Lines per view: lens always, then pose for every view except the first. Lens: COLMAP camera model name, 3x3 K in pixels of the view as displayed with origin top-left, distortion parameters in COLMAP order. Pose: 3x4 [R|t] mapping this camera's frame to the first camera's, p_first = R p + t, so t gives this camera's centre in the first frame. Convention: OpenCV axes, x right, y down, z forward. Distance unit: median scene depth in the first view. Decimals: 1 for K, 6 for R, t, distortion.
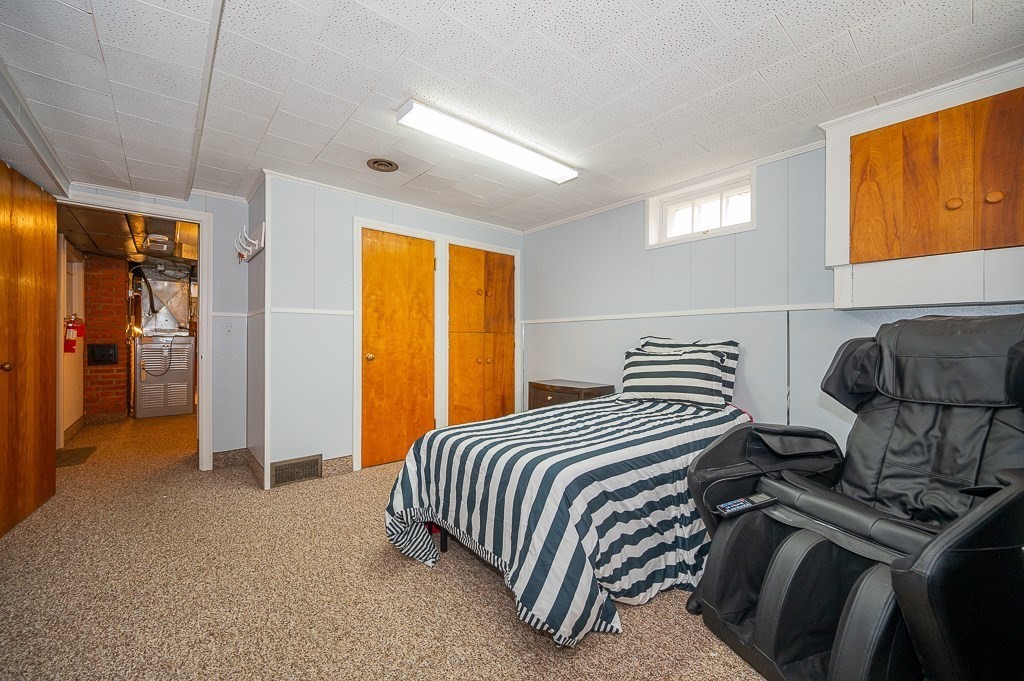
lens RADIAL K [[404.8, 0, 512.0], [0, 404.8, 340.5], [0, 0, 1]] dist [-0.002497, -0.000360]
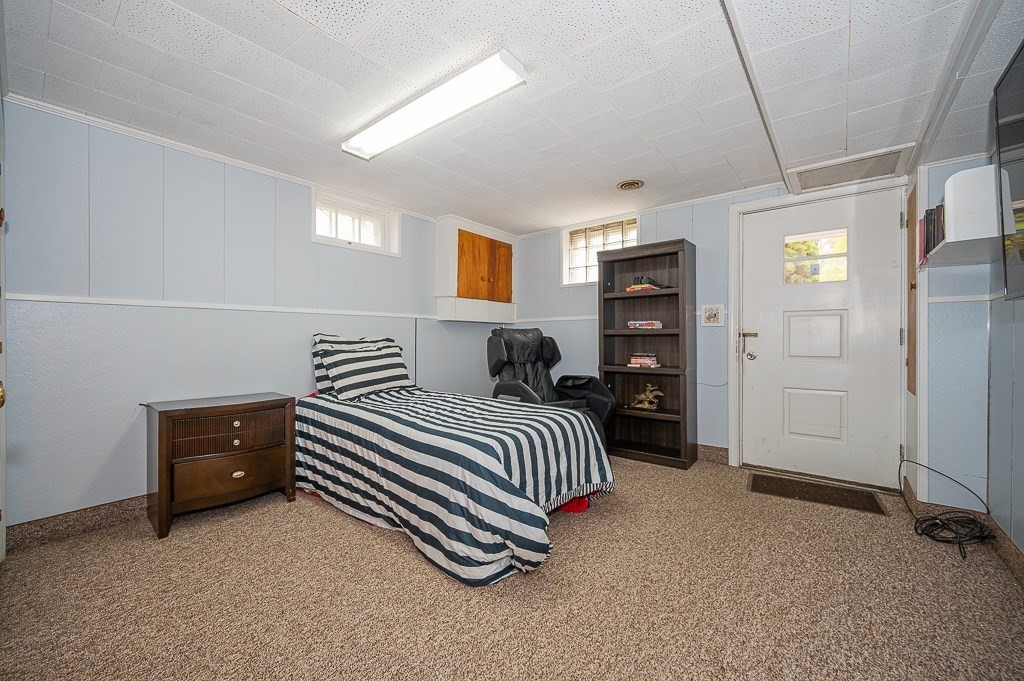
lens RADIAL K [[404.8, 0, 512.0], [0, 404.8, 340.5], [0, 0, 1]] dist [-0.002497, -0.000360]
pose [[-0.184513, -0.000357, 0.982830, -0.965448], [0.005516, 0.999984, 0.001399, 0.010315], [-0.982815, 0.005679, -0.184508, 1.022578]]
